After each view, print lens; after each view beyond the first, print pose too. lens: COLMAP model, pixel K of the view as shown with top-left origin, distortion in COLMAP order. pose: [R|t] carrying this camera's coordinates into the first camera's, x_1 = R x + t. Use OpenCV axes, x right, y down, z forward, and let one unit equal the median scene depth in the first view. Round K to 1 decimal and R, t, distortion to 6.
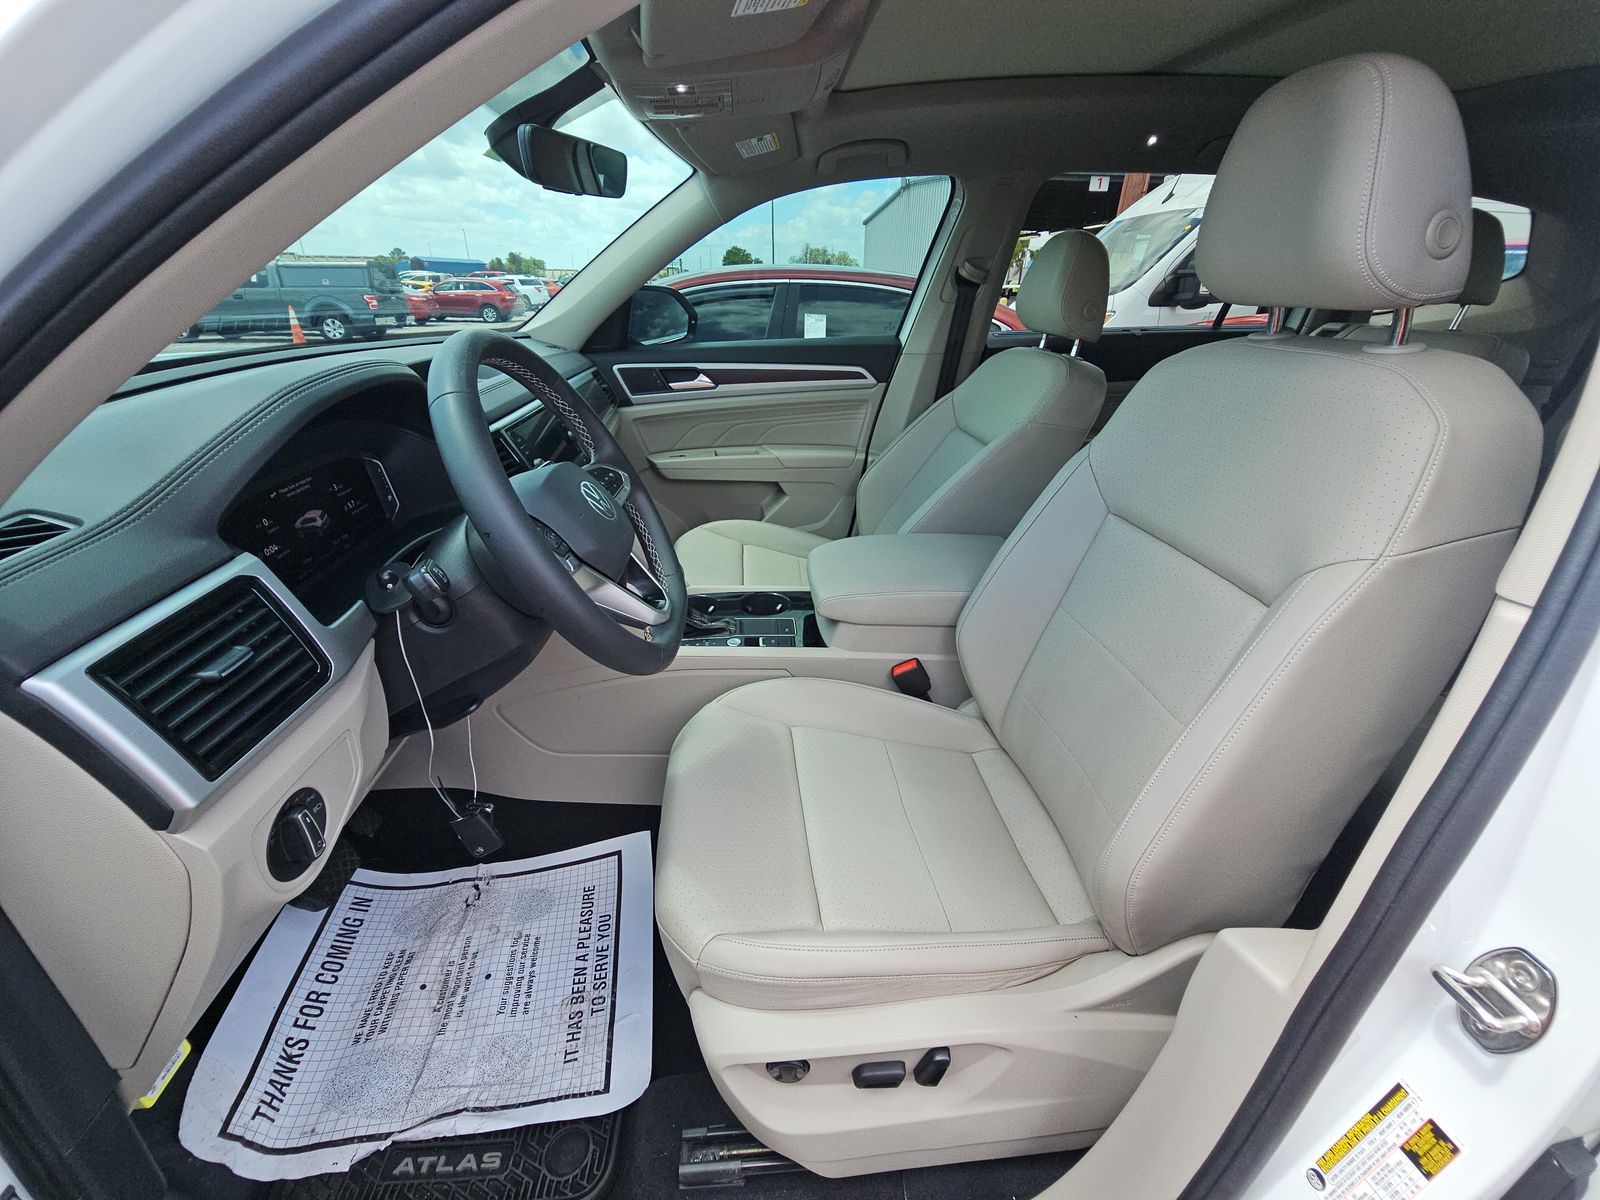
lens RADIAL K [[644.8, 0, 798.0], [0, 644.8, 595.5], [0, 0, 1]] dist [-0.003689, -0.001186]
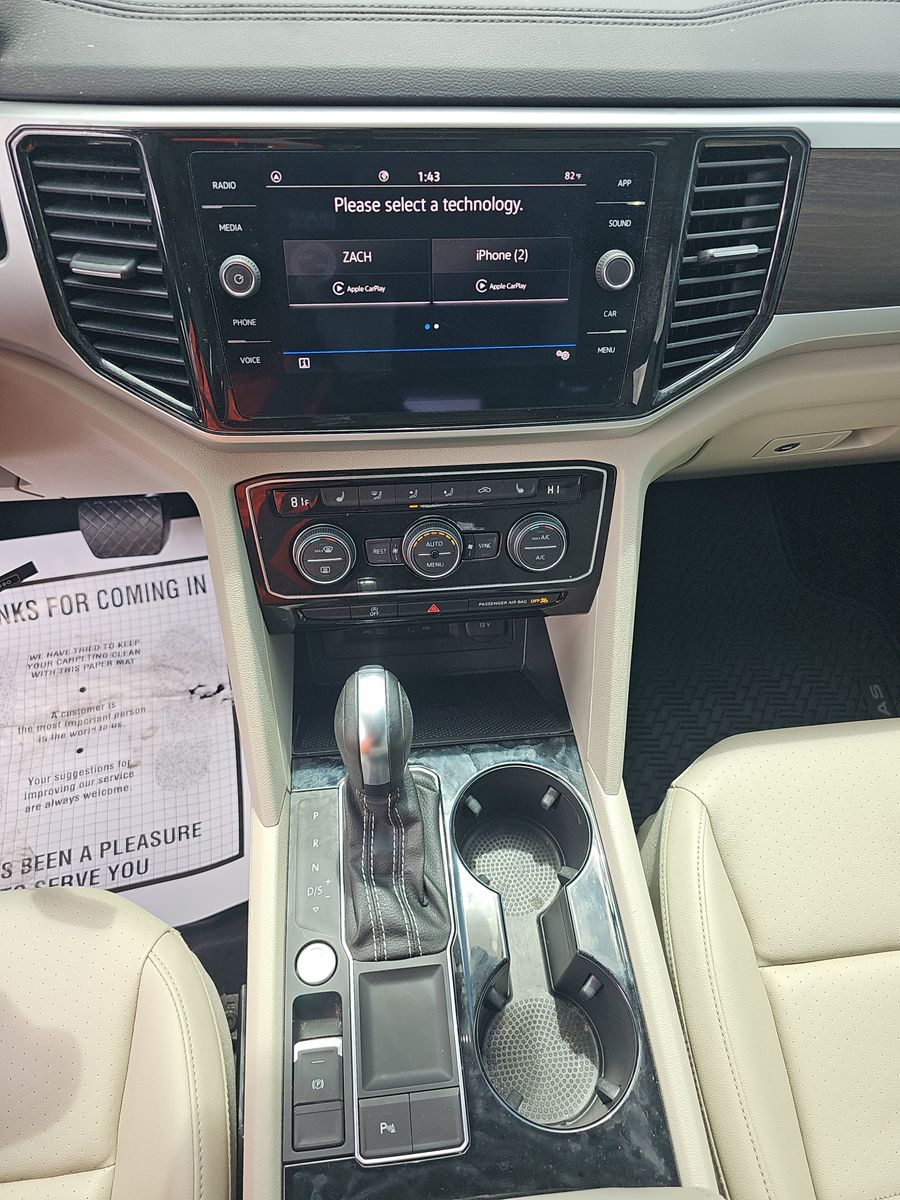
lens RADIAL K [[798.0, 0, 451.8], [0, 798.0, 598.0], [0, 0, 1]] dist [0.000754, -0.002530]
pose [[0.043004, 0.784646, -0.618451, 0.024569], [-0.481220, 0.558753, 0.675443, -0.450912], [0.875545, 0.268564, 0.401616, 0.952296]]
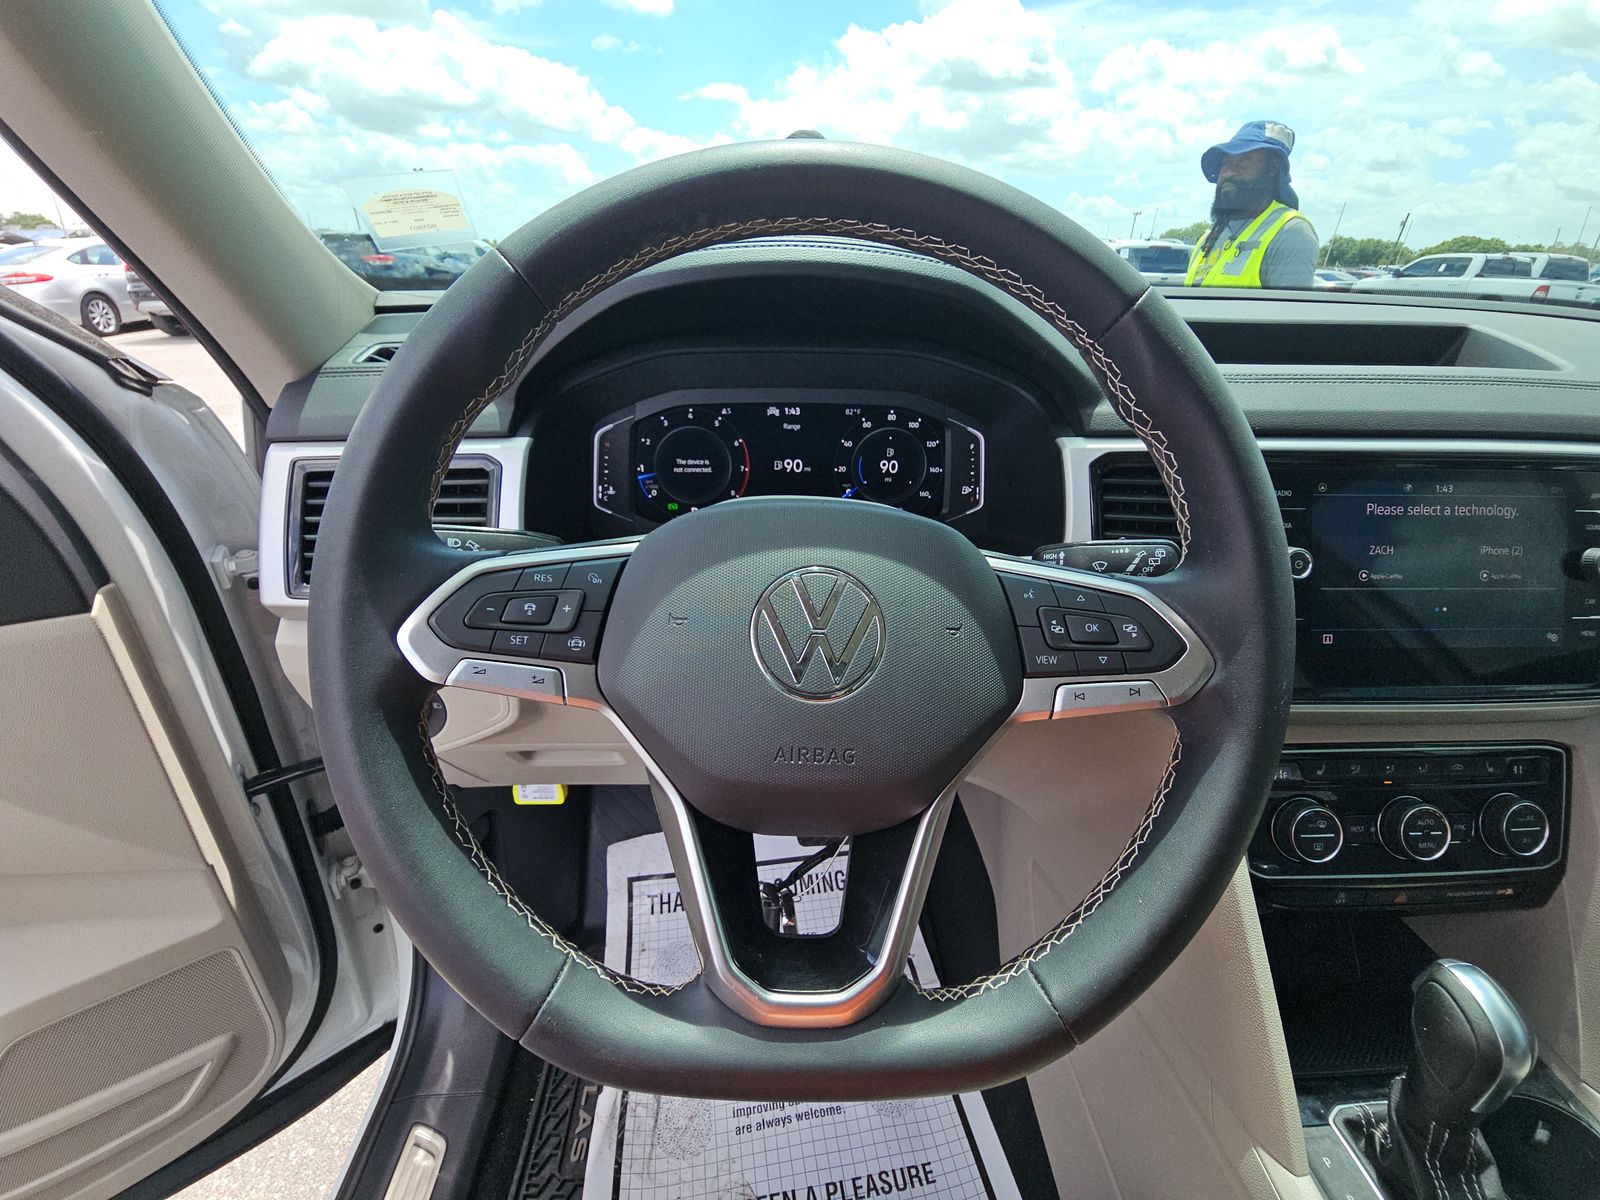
lens RADIAL K [[644.8, 0, 793.3], [0, 644.8, 597.2], [0, 0, 1]] dist [-0.003689, -0.001186]
pose [[-0.031356, 0.431904, -0.901374, -0.006189], [-0.455289, 0.796653, 0.397564, -0.190892], [0.889792, 0.422852, 0.171661, 0.629231]]
